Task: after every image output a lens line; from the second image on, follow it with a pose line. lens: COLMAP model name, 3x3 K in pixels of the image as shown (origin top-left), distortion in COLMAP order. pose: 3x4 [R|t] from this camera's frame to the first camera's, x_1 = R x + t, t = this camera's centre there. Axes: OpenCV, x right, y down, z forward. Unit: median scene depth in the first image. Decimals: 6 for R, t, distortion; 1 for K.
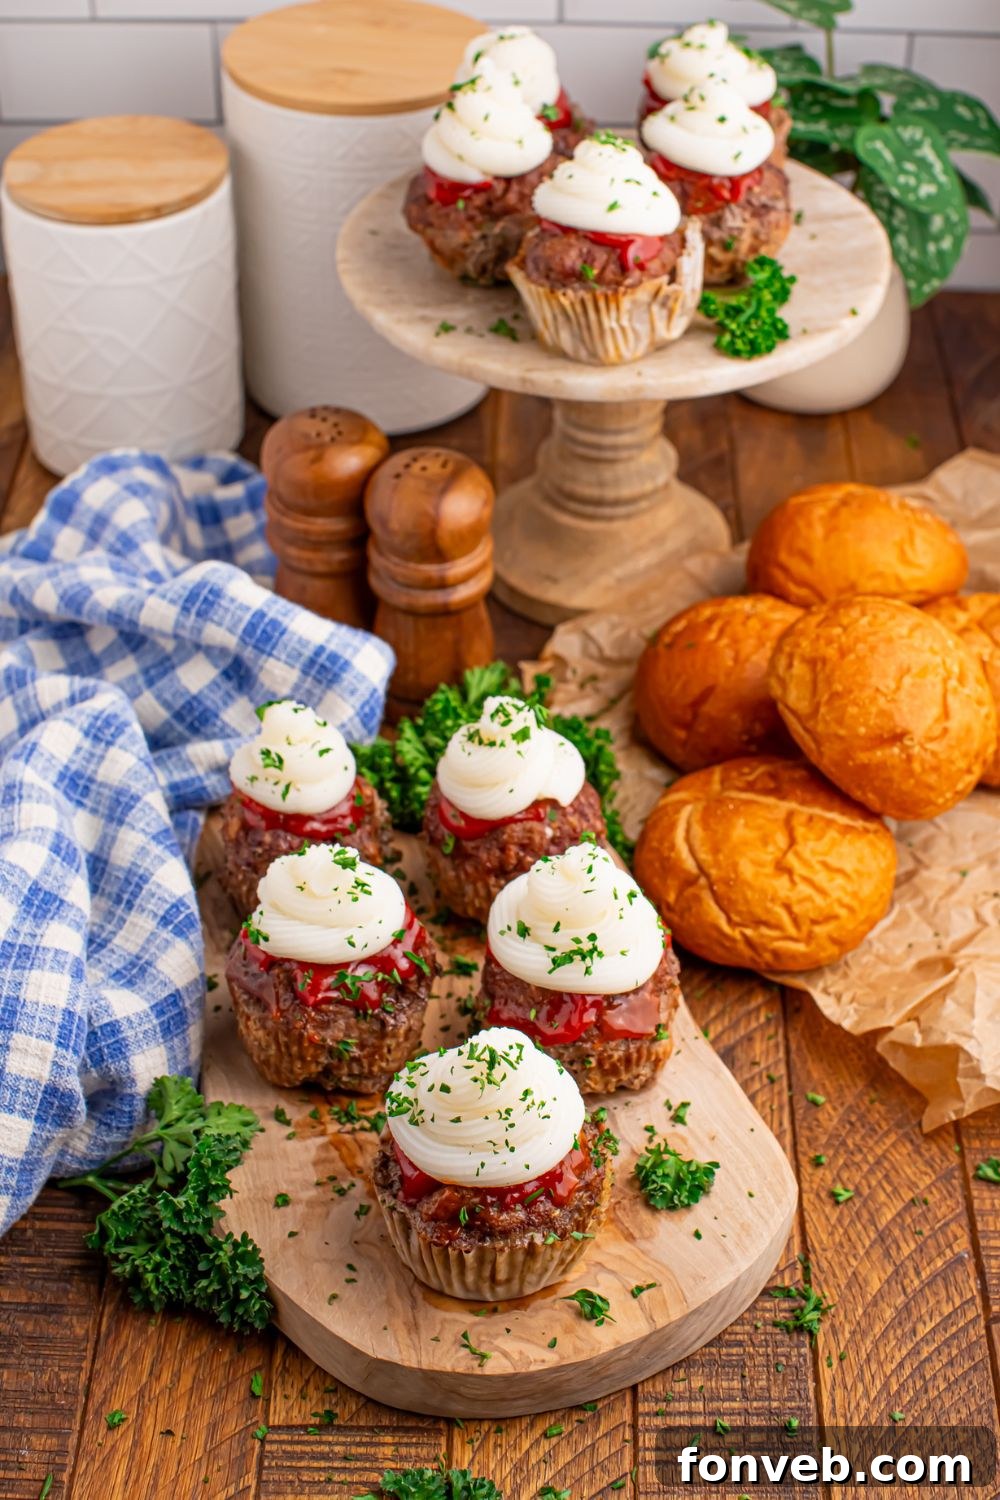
lens RADIAL K [[2530.7, 0, 557.6], [0, 2530.7, 702.3], [0, 0, 1]] dist [-0.160145, 0.000000]
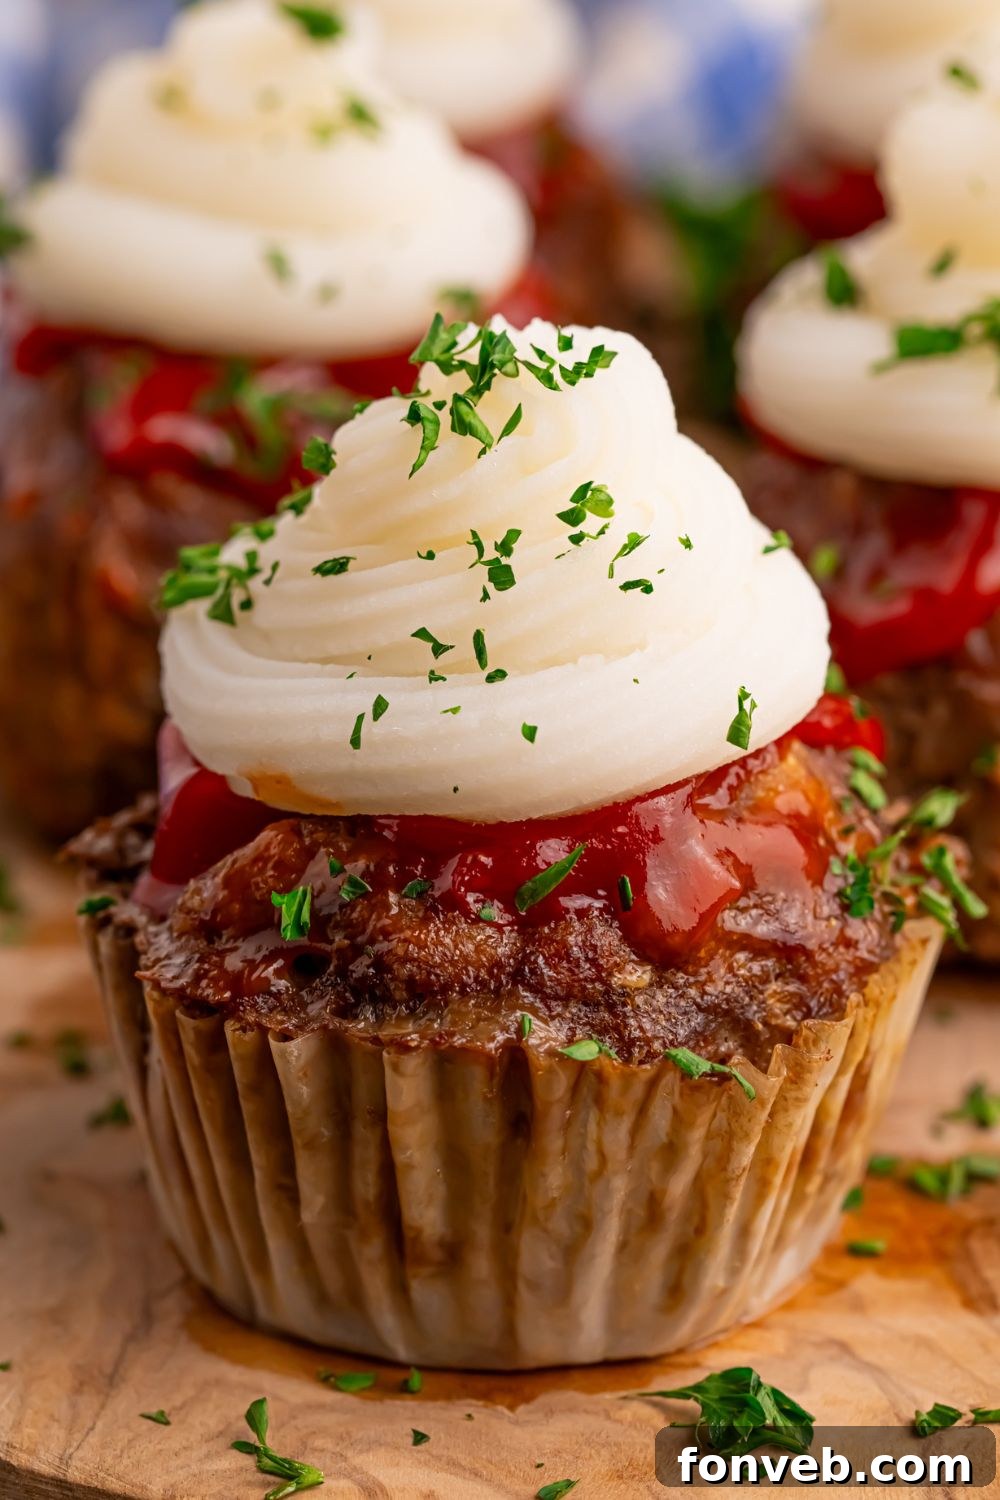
lens RADIAL K [[6017.5, 0, 500.3], [0, 6017.5, 742.9], [0, 0, 1]] dist [0.116789, 0.000000]
pose [[0.941314, 0.103344, -0.321321, 0.179006], [-0.181438, 0.957663, -0.223520, 0.303517], [0.284619, 0.268702, 0.920213, 0.358038]]
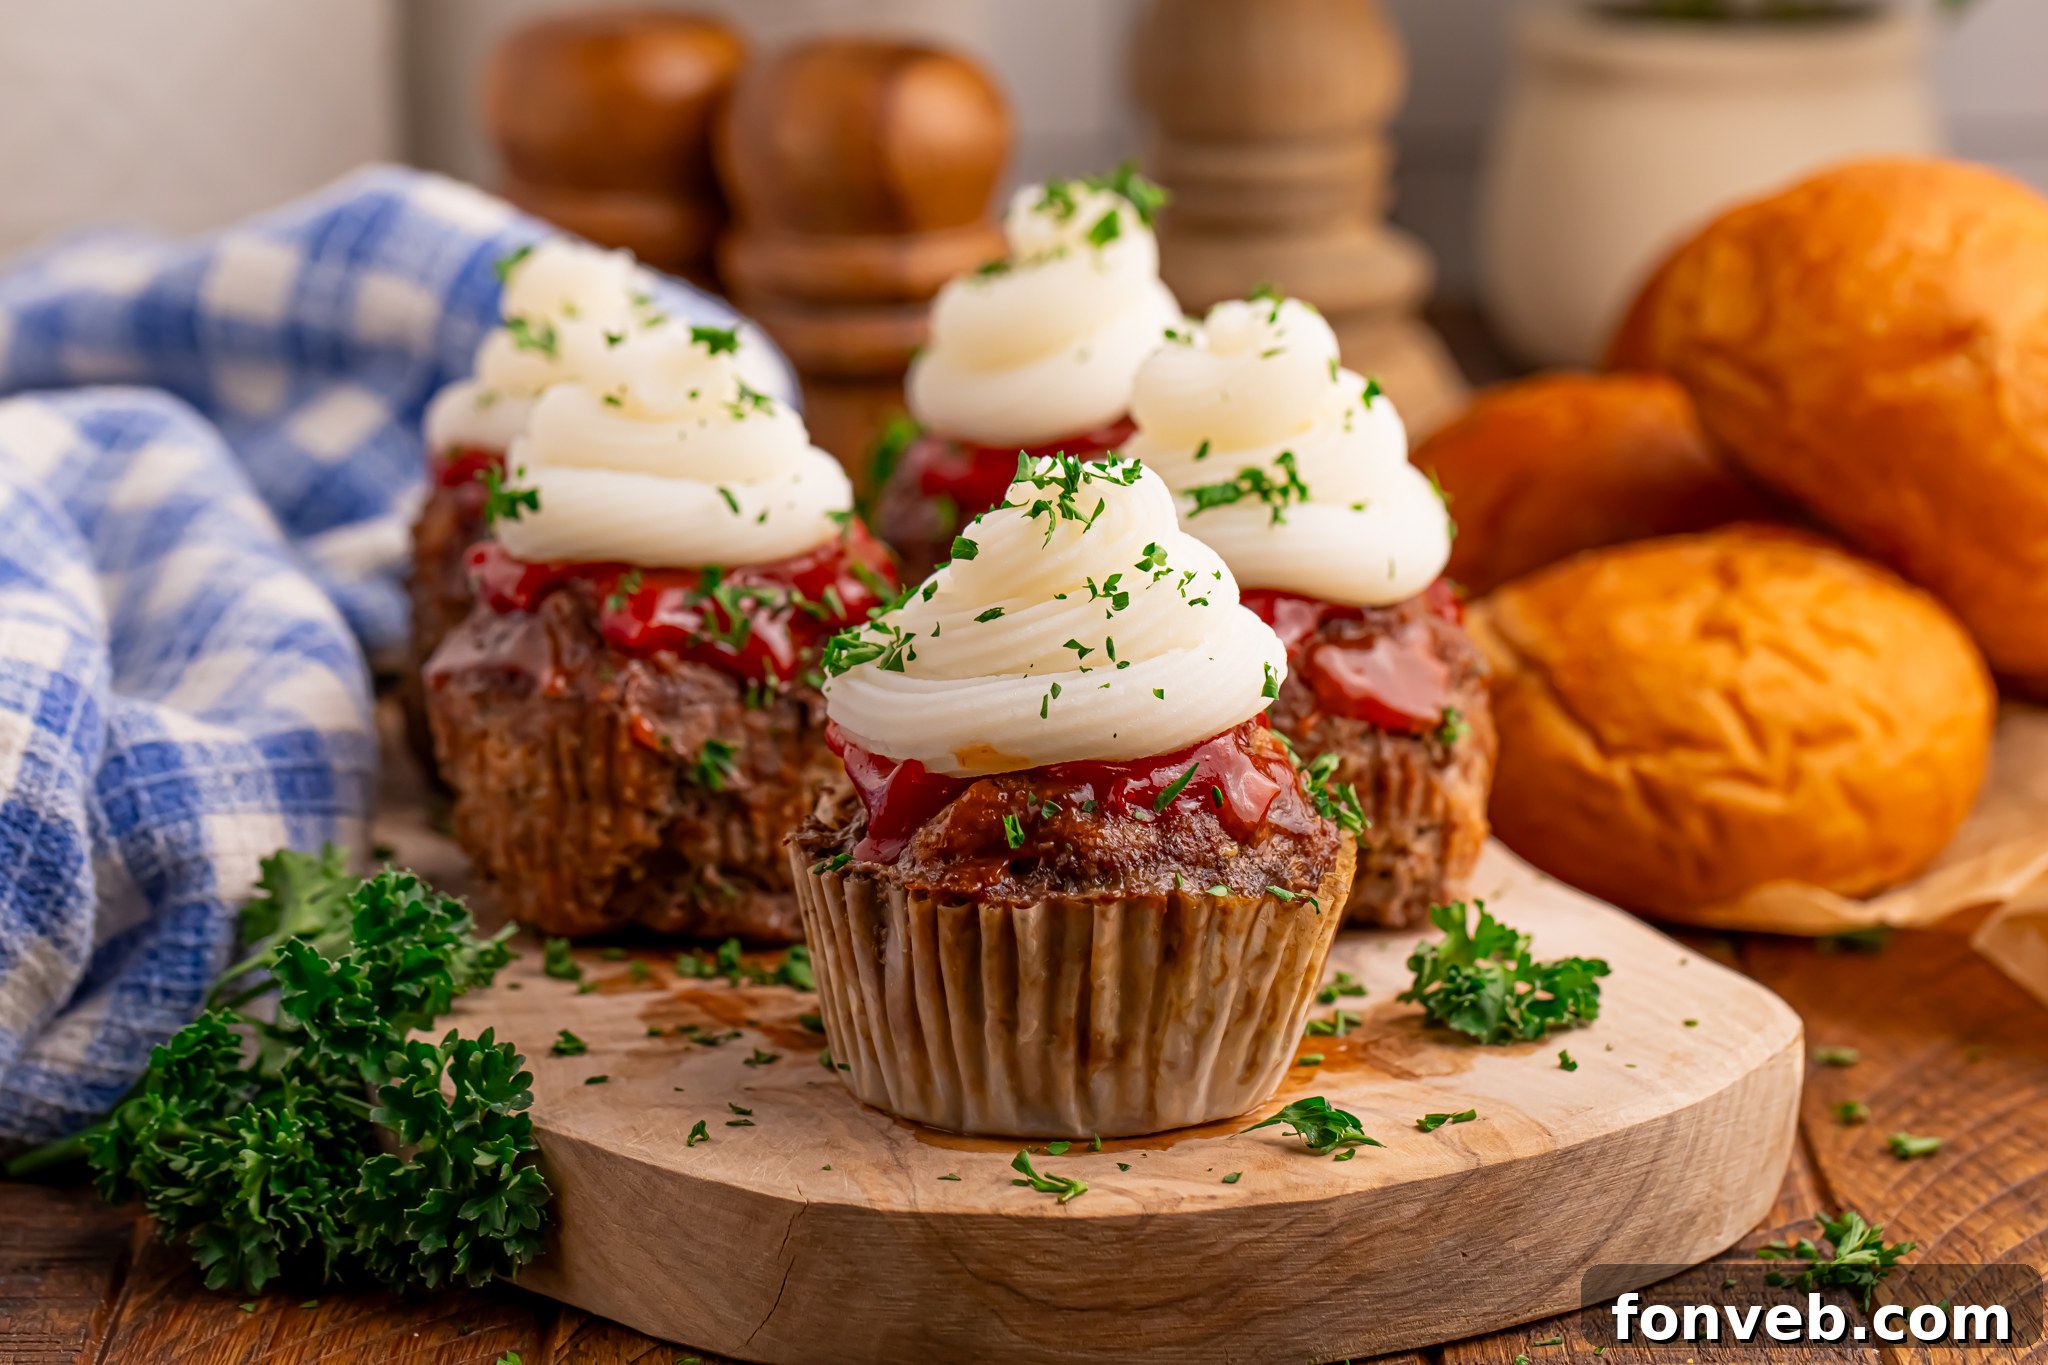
lens RADIAL K [[6802.4, 0, 1053.6], [0, 6802.4, 634.2], [0, 0, 1]] dist [0.125645, 0.000000]
pose [[0.999585, -0.028140, 0.006237, -0.033759], [0.028251, 0.913578, -0.405680, 0.588382], [0.005718, 0.405688, 0.913994, -0.060443]]
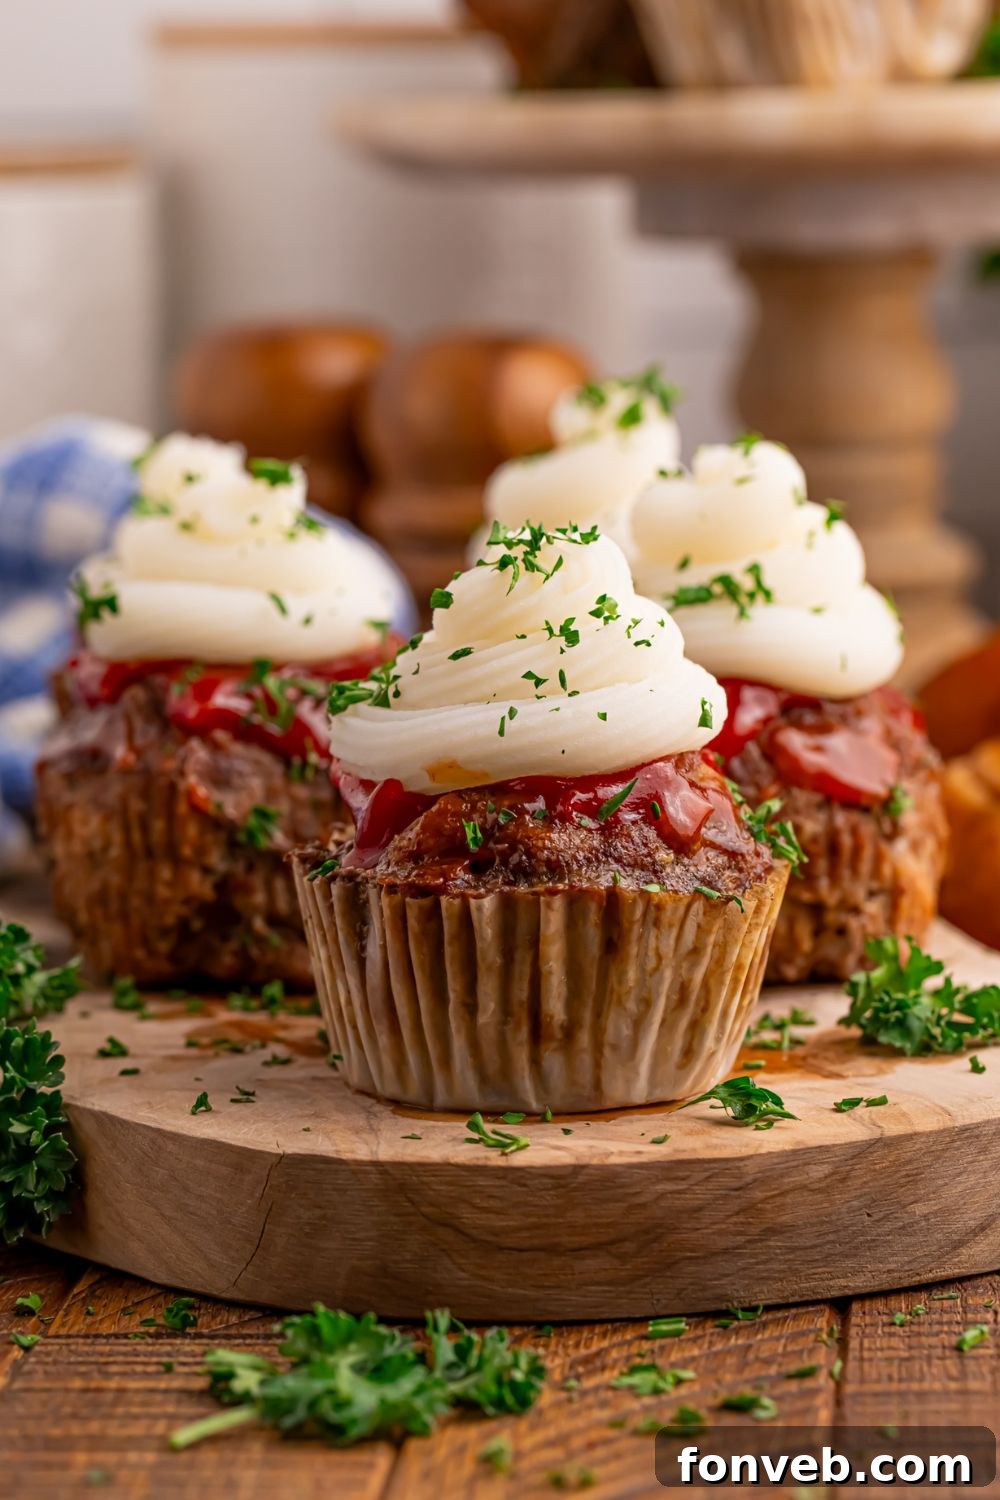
lens RADIAL K [[4982.2, 0, 515.7], [0, 4982.2, 749.8], [0, 0, 1]] dist [0.125645, 0.000000]
pose [[0.997070, -0.023157, -0.072902, 0.037888], [-0.015199, 0.874092, -0.485523, 0.602625], [0.074966, 0.485209, 0.871179, 0.142126]]
